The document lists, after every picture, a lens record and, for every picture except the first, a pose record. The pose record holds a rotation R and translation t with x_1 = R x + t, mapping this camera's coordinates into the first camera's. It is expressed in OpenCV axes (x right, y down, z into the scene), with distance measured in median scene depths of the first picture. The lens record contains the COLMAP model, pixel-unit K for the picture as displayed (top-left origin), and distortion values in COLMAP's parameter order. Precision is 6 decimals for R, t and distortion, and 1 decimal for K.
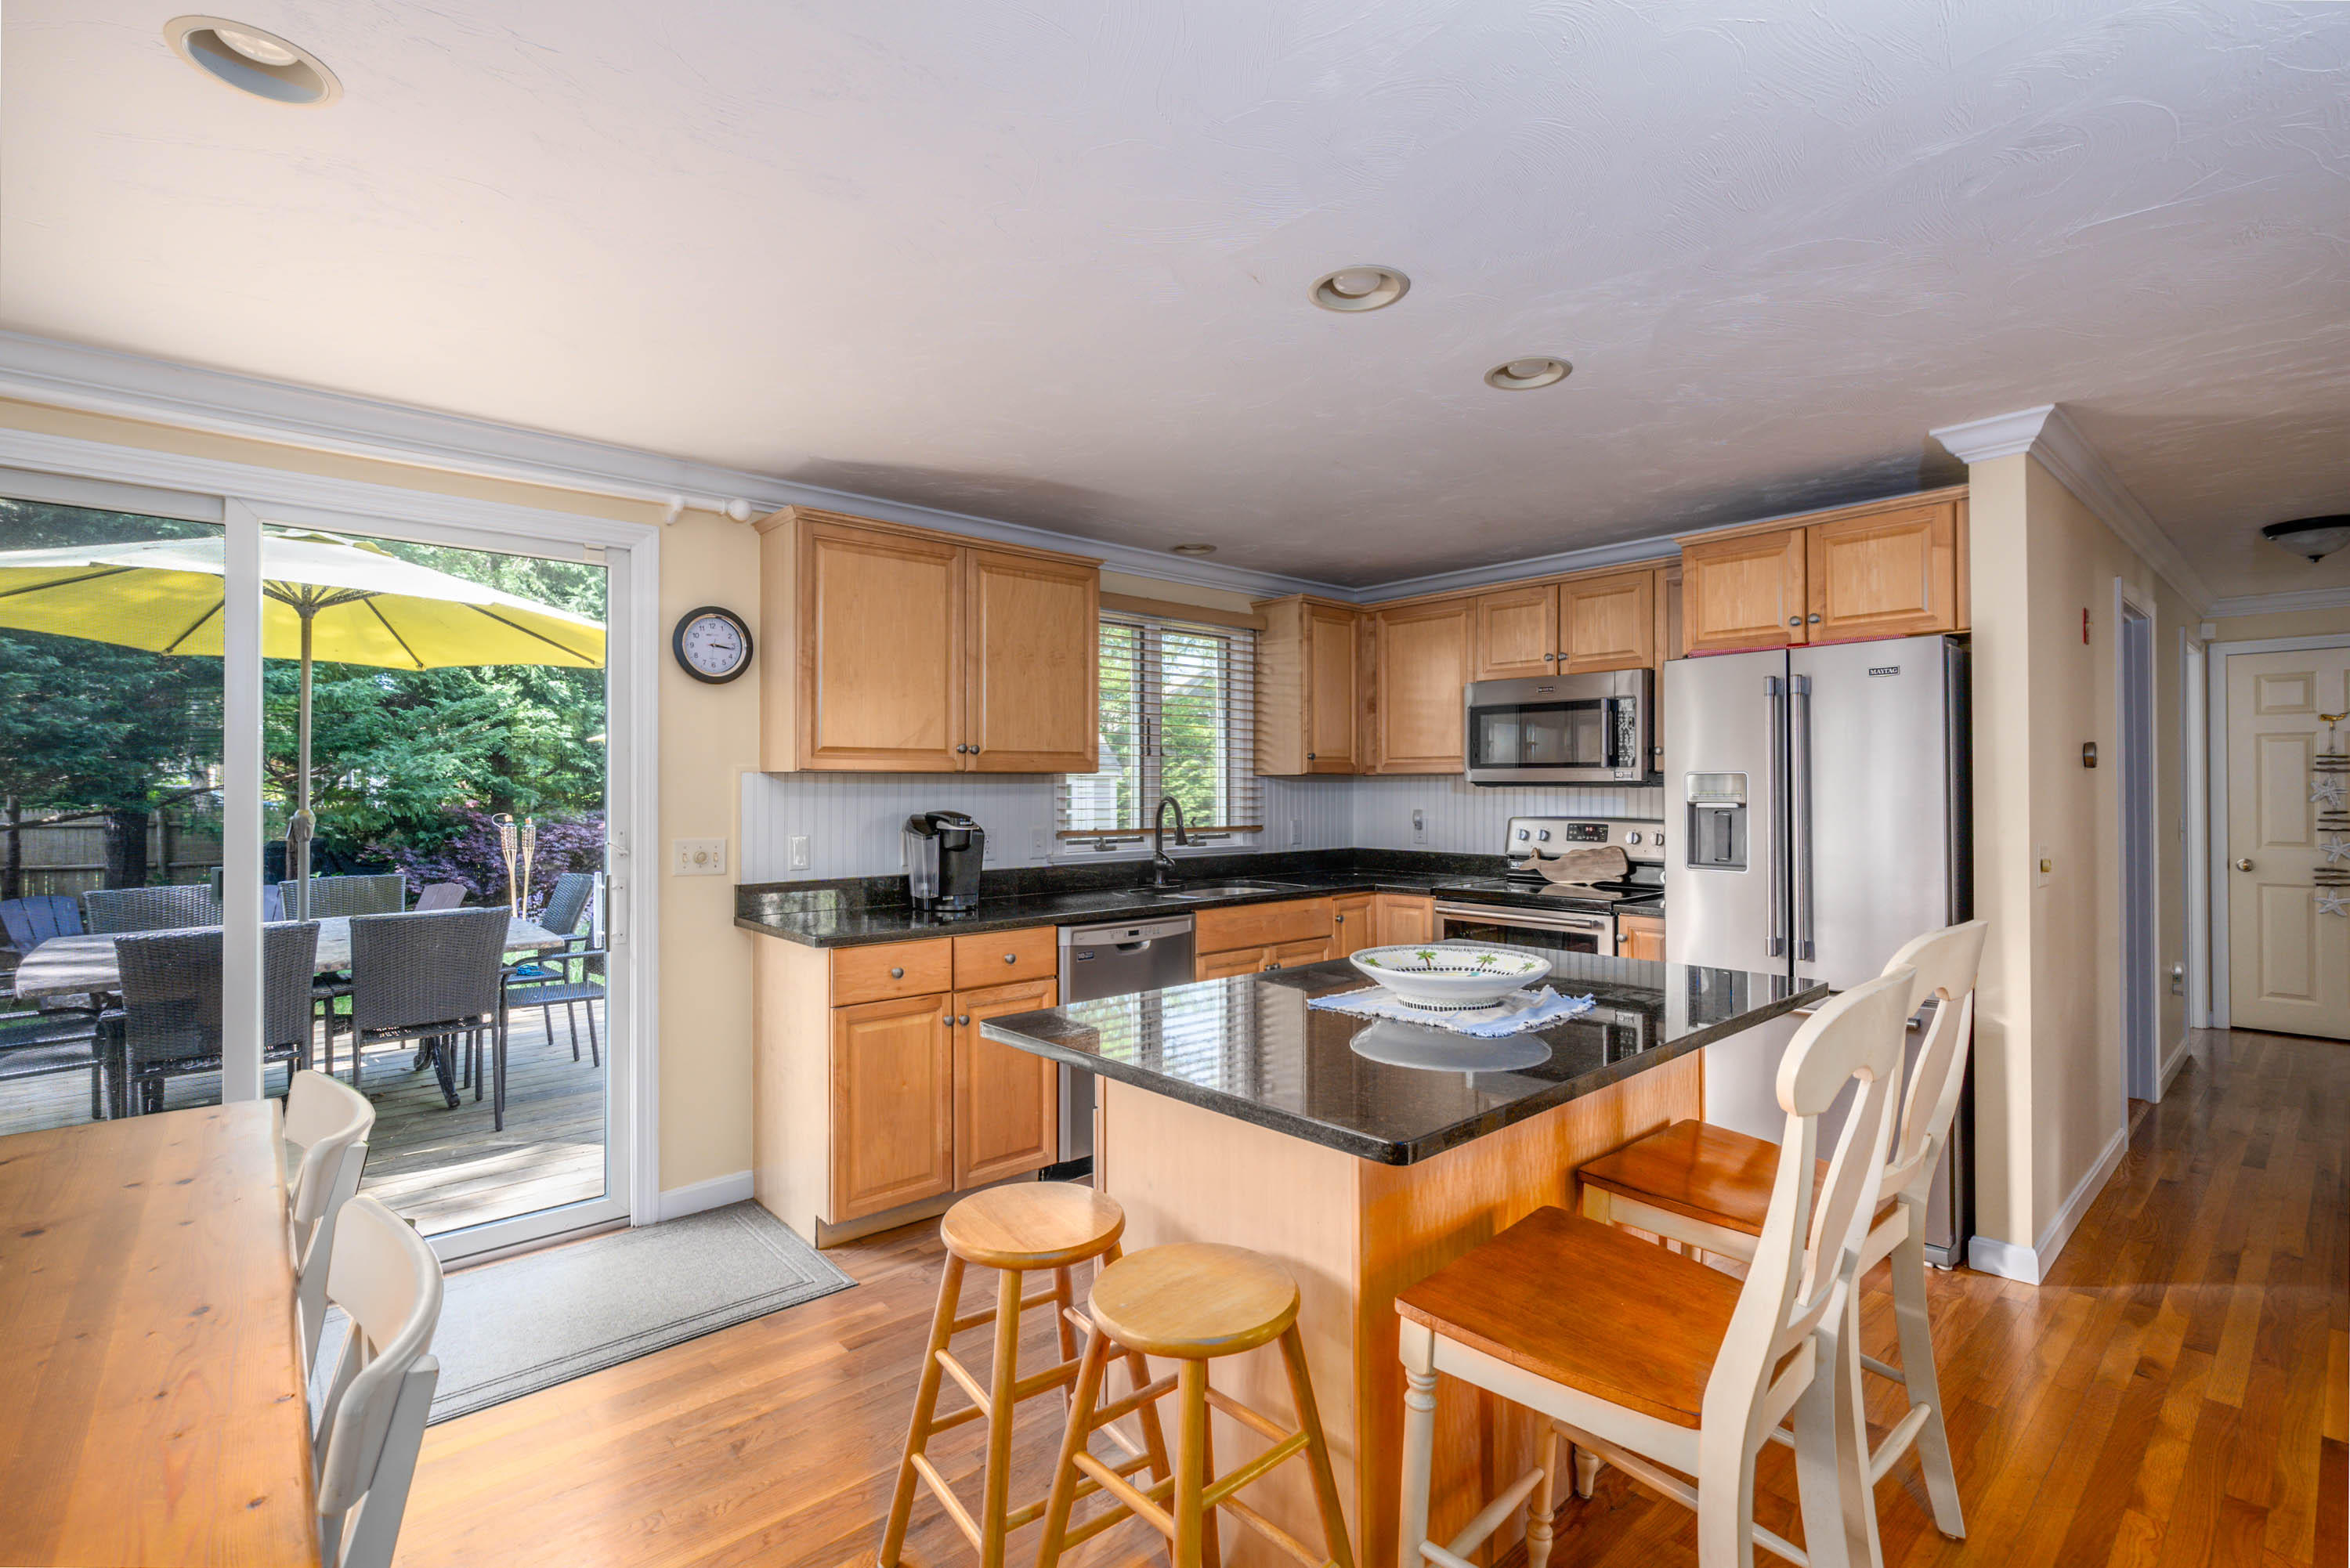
lens RADIAL K [[1074.5, 0, 1175.0], [0, 1074.5, 784.0], [0, 0, 1]] dist [-0.000167, 0.000213]
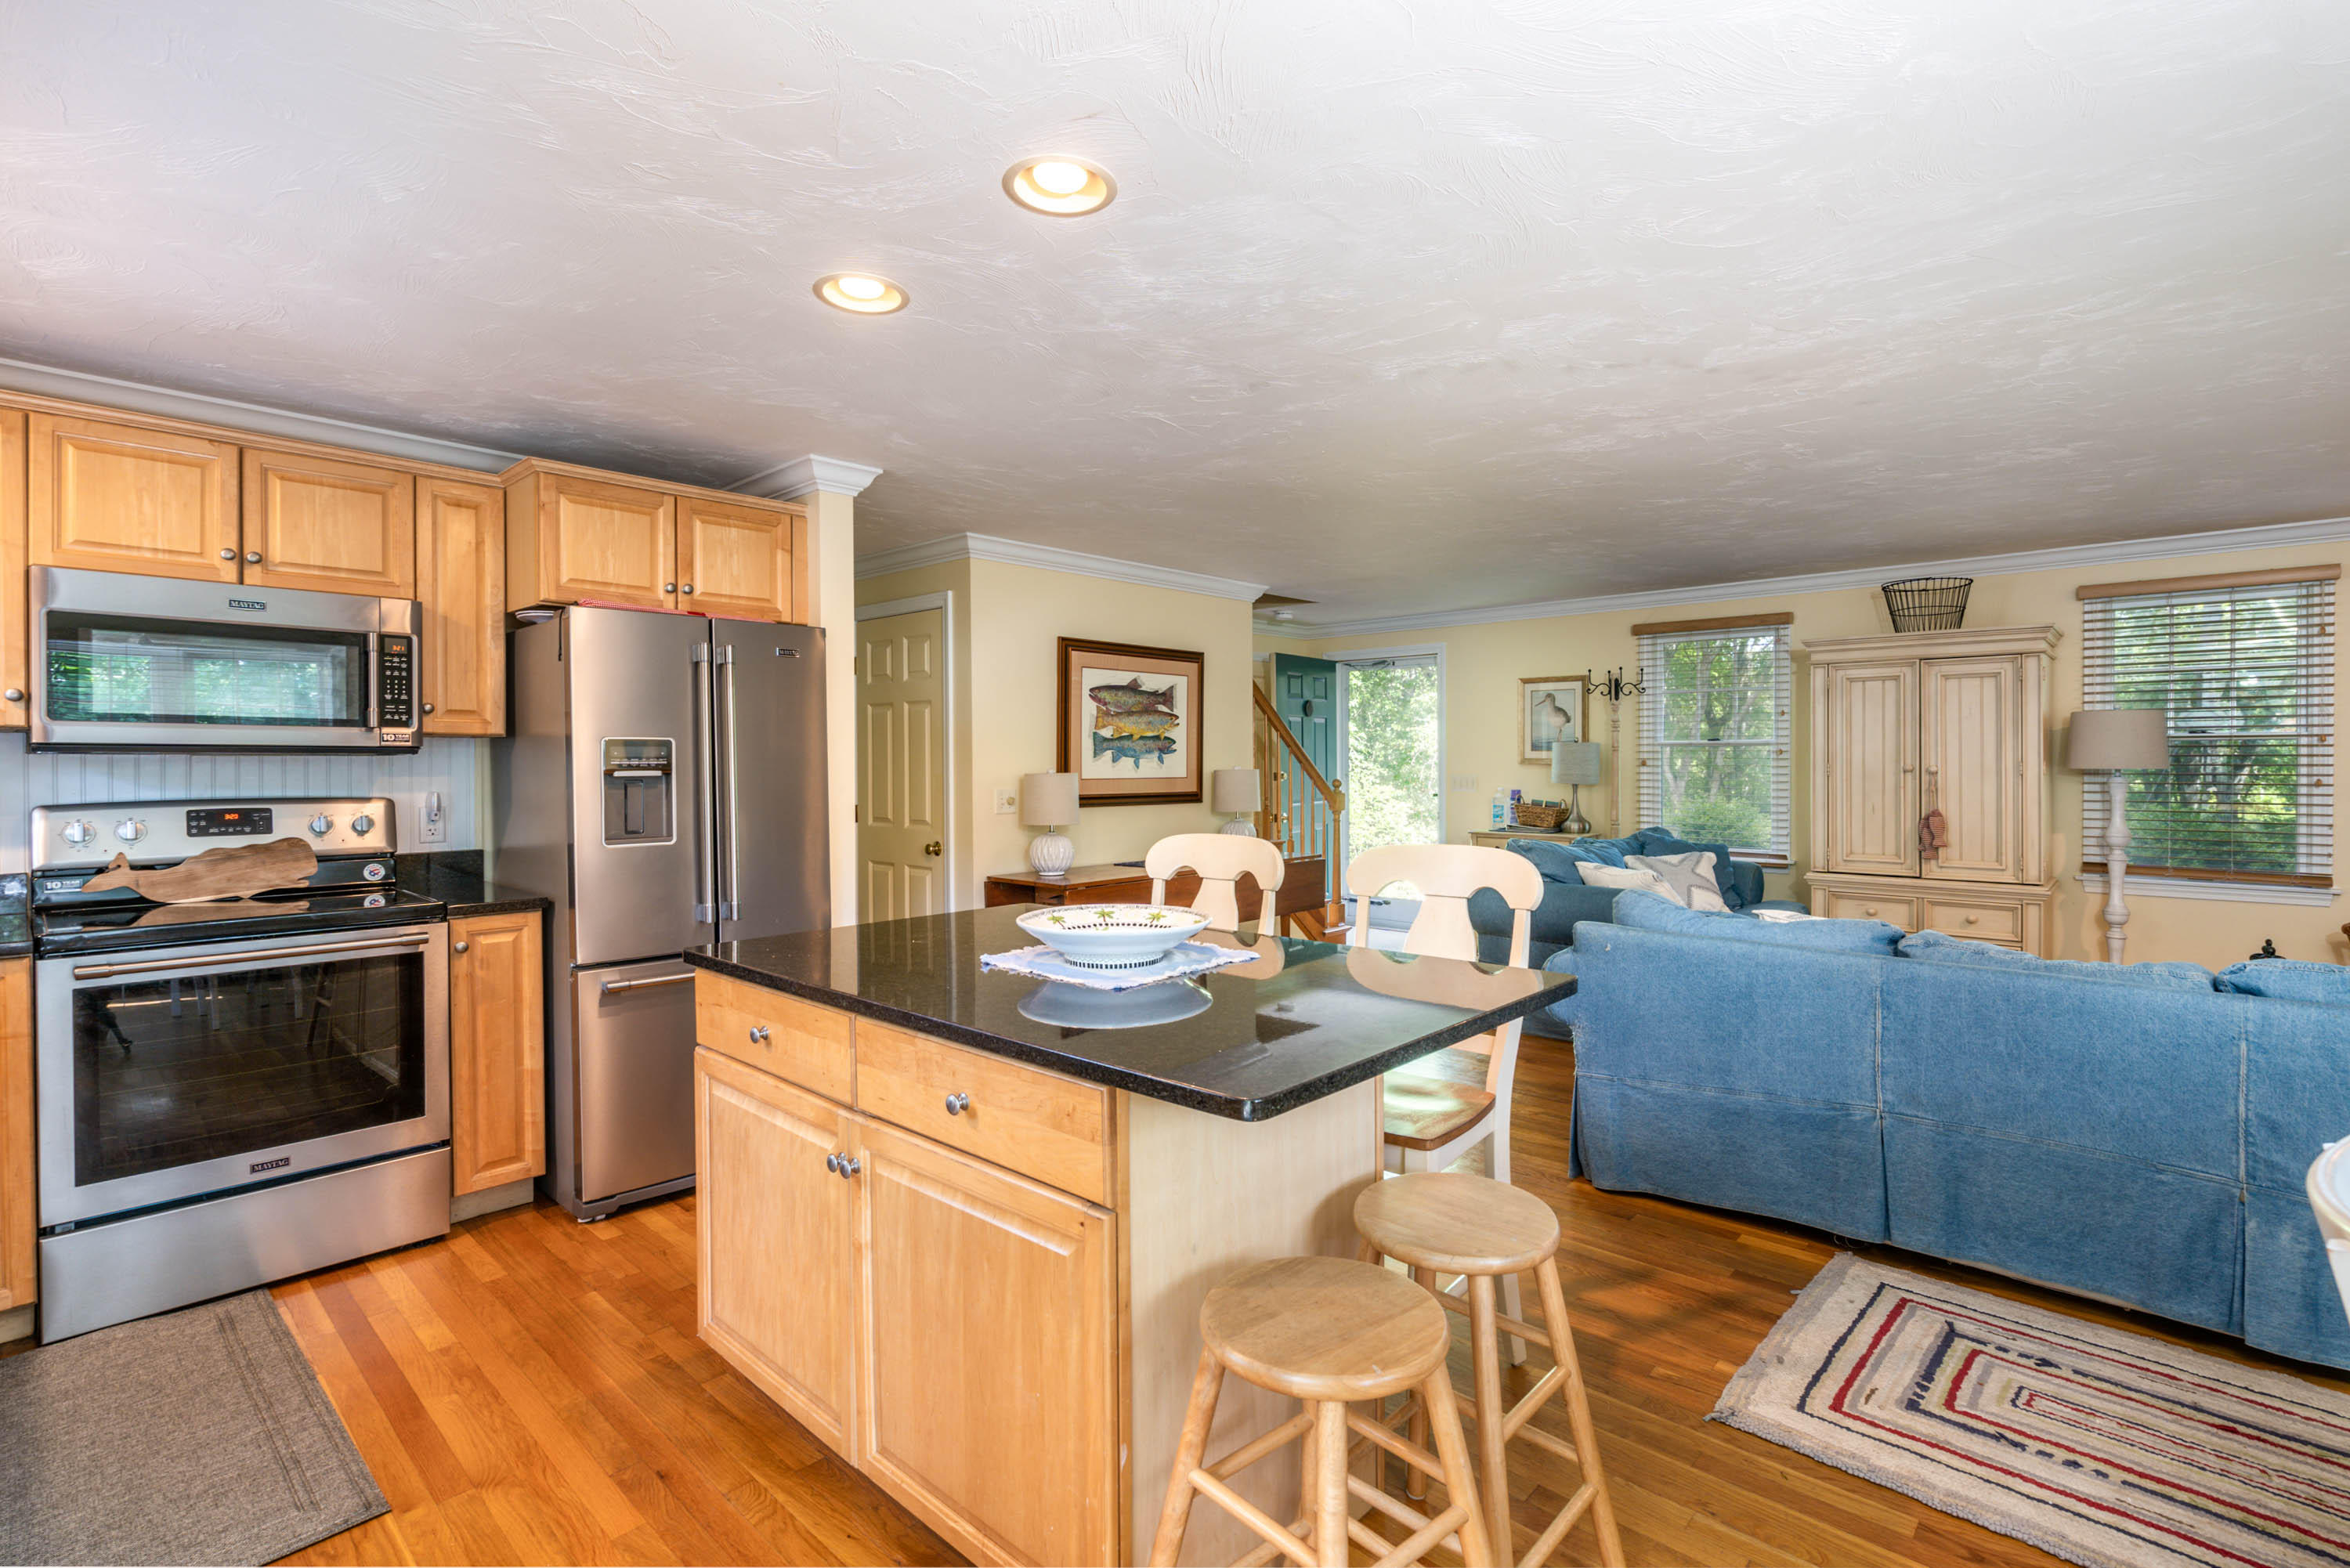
lens RADIAL K [[1074.5, 0, 1175.0], [0, 1074.5, 784.0], [0, 0, 1]] dist [-0.000167, 0.000213]
pose [[-0.098802, -0.016107, 0.994977, -0.399315], [-0.000602, 0.999870, 0.016127, 0.011887], [-0.995107, 0.000994, -0.098799, 0.554036]]
